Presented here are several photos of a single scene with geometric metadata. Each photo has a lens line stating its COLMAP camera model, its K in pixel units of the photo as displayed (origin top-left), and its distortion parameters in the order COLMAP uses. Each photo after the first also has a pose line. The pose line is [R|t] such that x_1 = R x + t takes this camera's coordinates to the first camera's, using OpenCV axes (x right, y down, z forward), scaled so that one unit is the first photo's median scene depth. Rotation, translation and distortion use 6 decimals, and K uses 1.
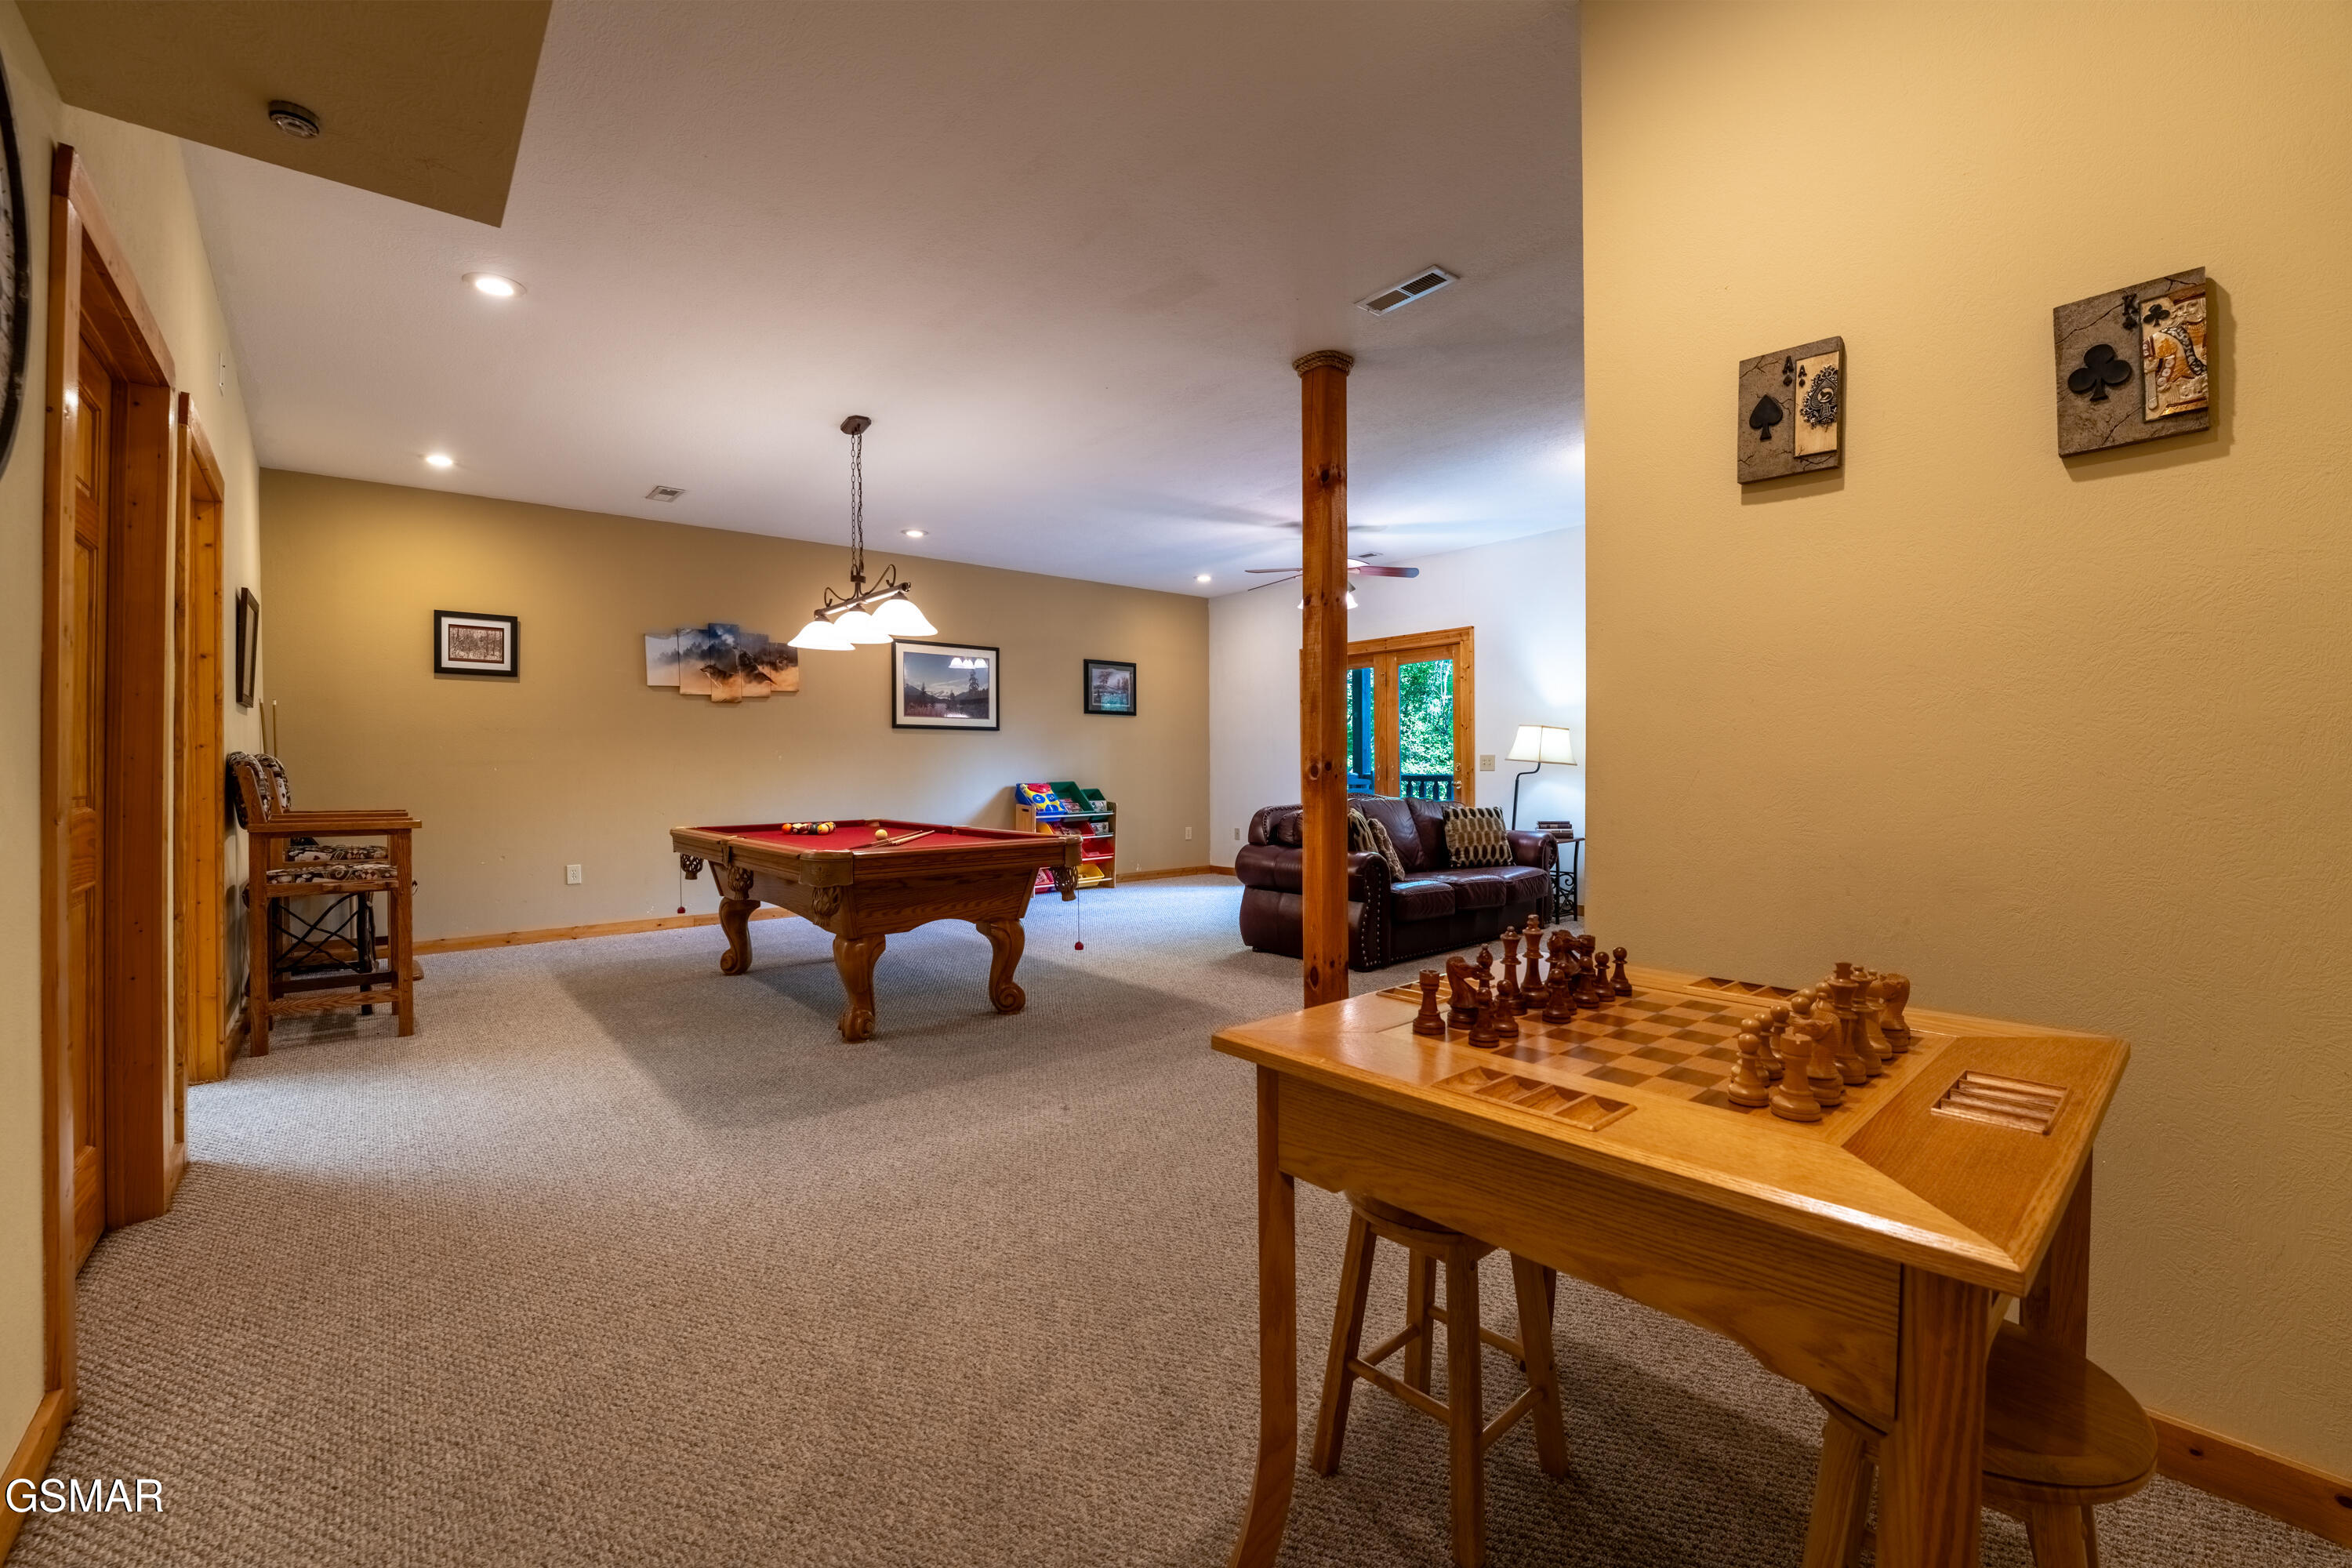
lens RADIAL K [[953.1, 0, 1180.5], [0, 953.1, 776.2], [0, 0, 1]] dist [-0.029735, 0.003018]
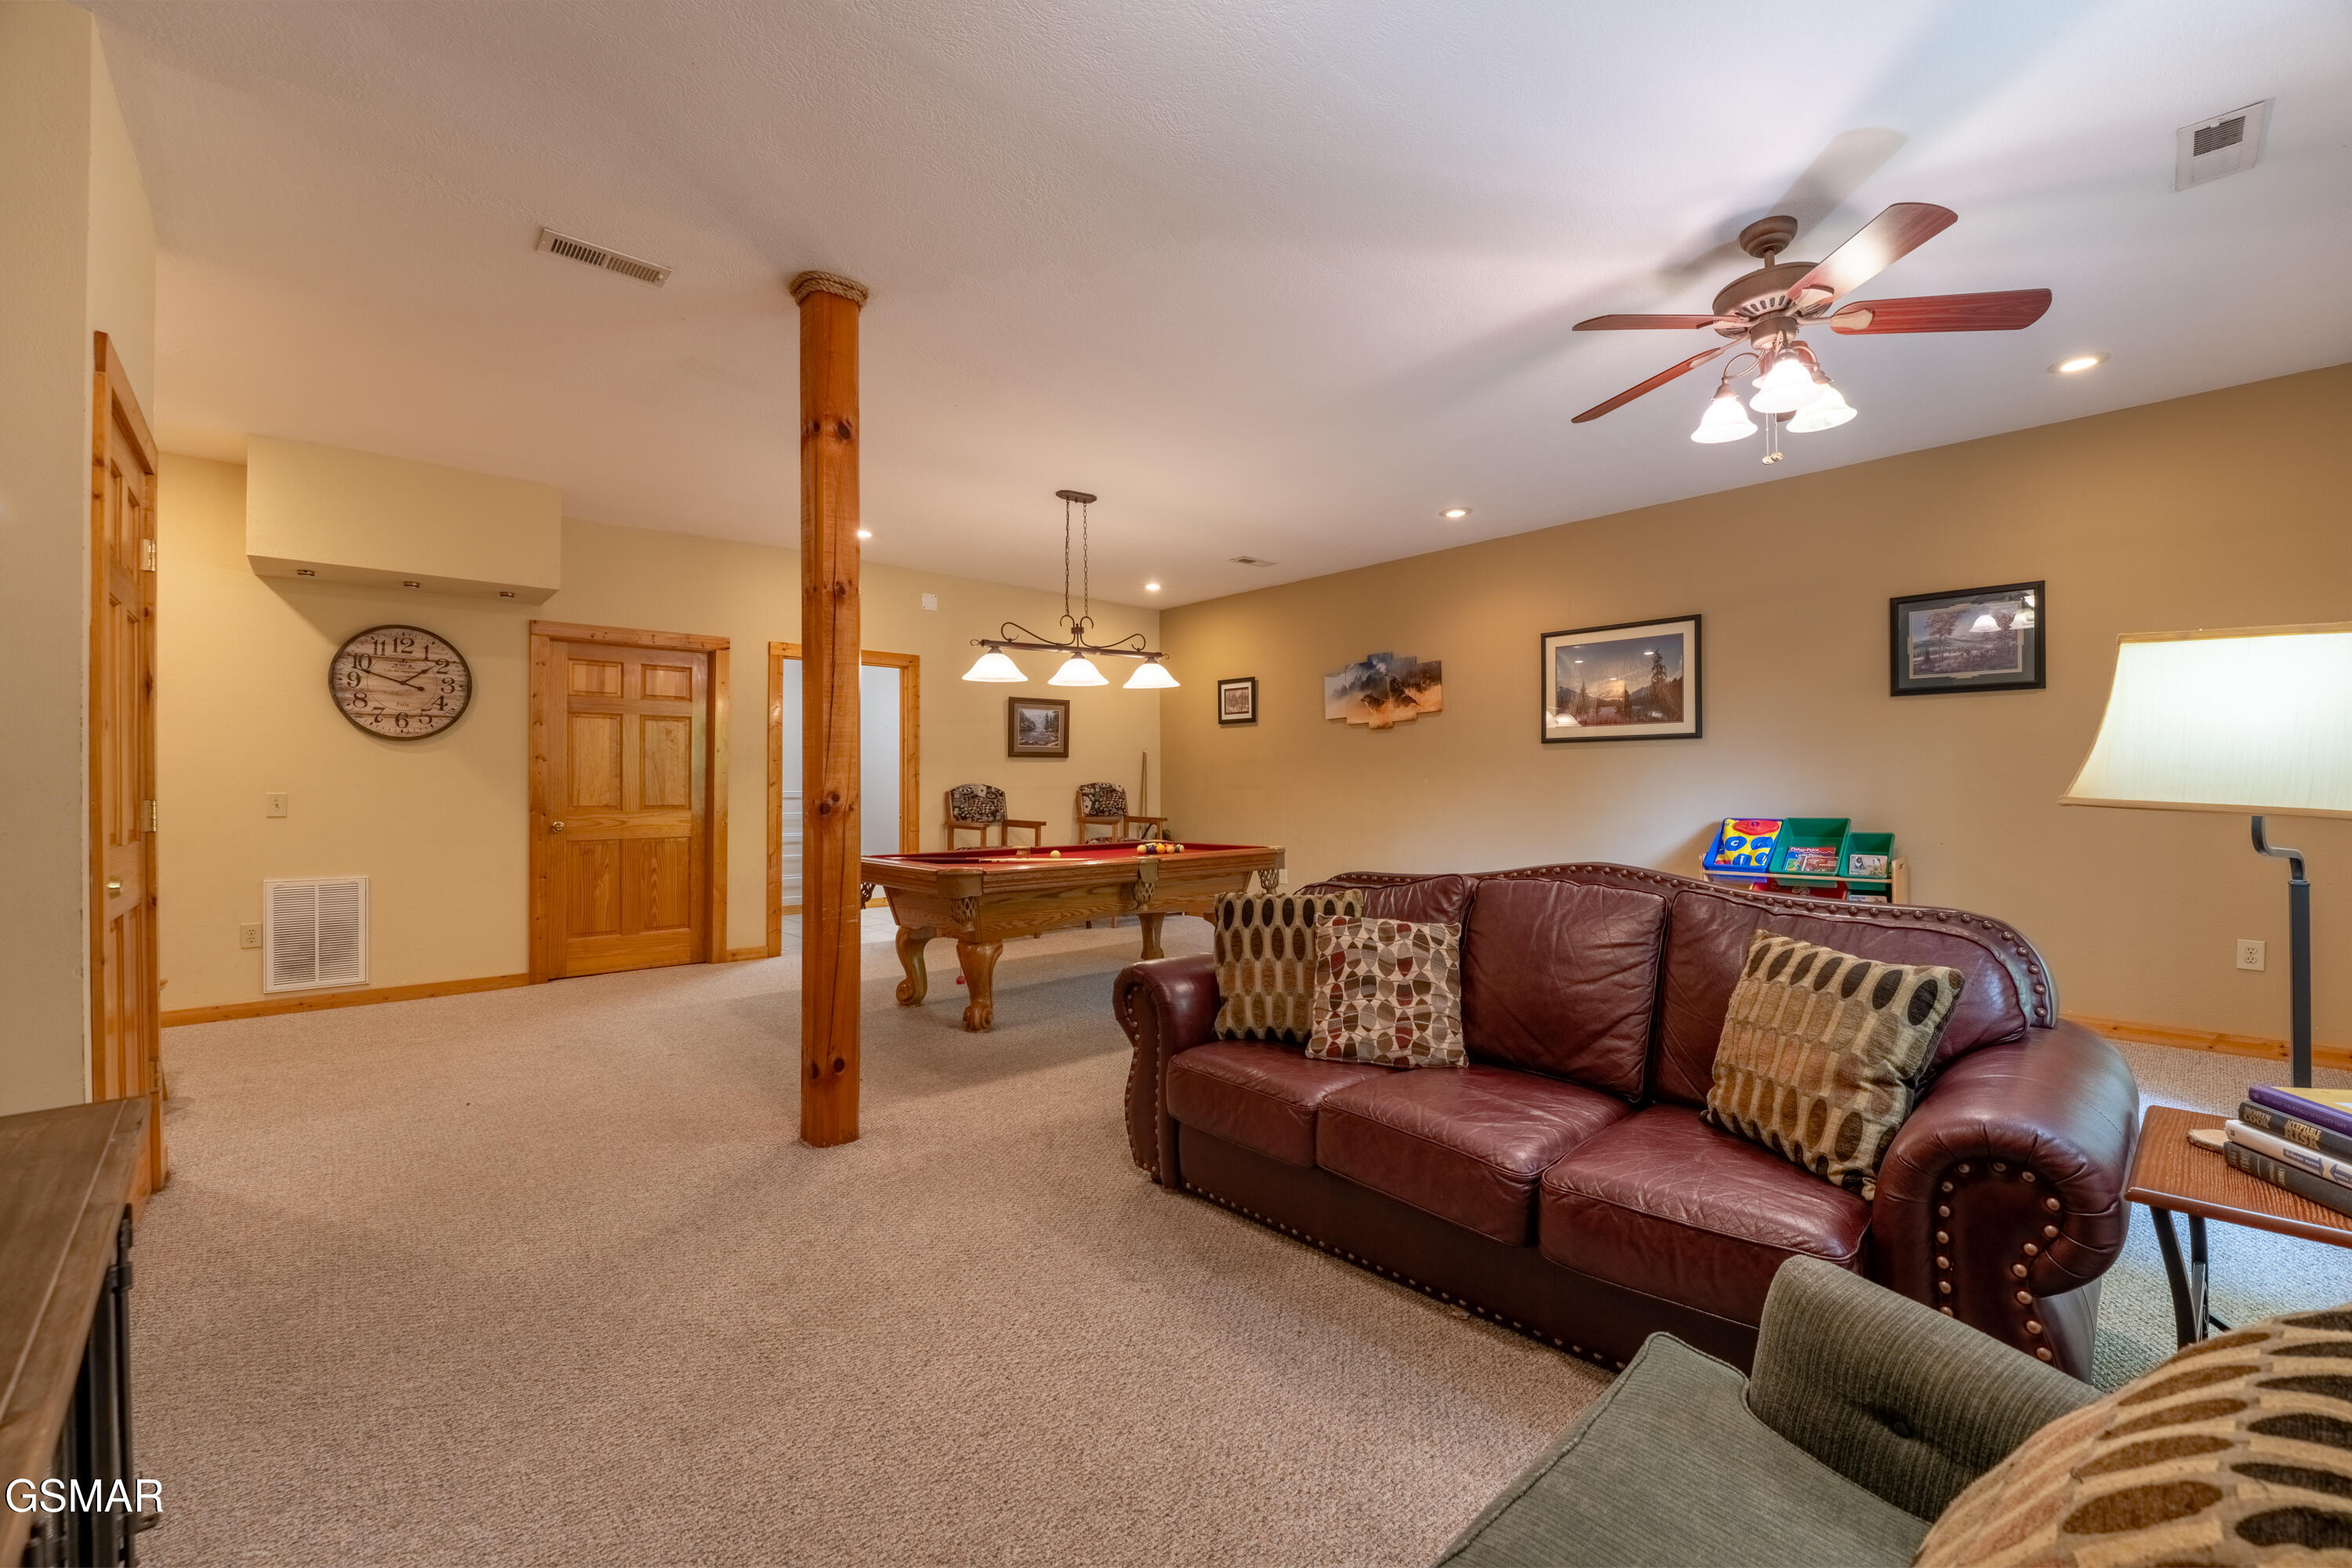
lens RADIAL K [[953.1, 0, 1179.3], [0, 953.1, 780.3], [0, 0, 1]] dist [-0.029735, 0.003018]
pose [[0.064097, -0.002570, -0.997940, 0.538313], [-0.003611, 0.999990, -0.002807, -0.017734], [0.997937, 0.003784, 0.064087, 0.705270]]
